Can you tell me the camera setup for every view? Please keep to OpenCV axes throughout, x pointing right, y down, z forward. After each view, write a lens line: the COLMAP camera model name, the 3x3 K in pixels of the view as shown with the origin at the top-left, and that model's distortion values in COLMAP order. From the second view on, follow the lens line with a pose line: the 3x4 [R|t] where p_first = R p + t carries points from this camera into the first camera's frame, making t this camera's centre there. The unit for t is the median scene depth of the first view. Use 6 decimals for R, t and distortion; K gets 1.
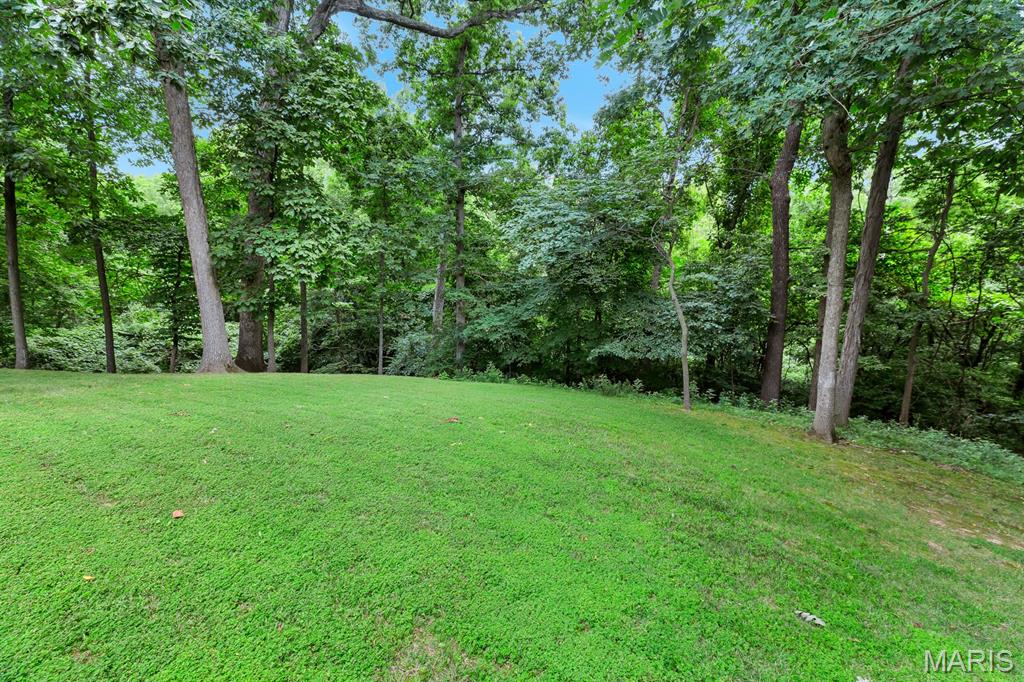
lens RADIAL K [[461.8, 0, 511.7], [0, 461.8, 335.7], [0, 0, 1]] dist [0.001607, -0.000141]
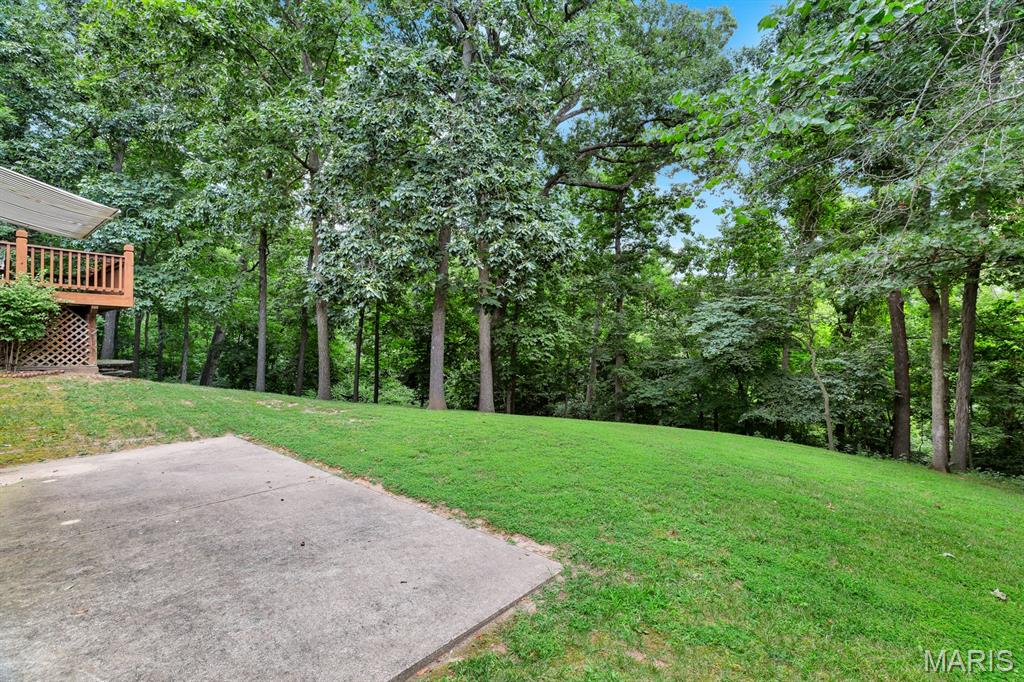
lens RADIAL K [[461.8, 0, 511.7], [0, 461.8, 335.7], [0, 0, 1]] dist [0.001607, -0.000141]
pose [[0.982698, 0.001752, -0.185206, -0.233228], [-0.031188, 0.987242, -0.156145, 0.036770], [0.182569, 0.159220, 0.970215, -0.436421]]
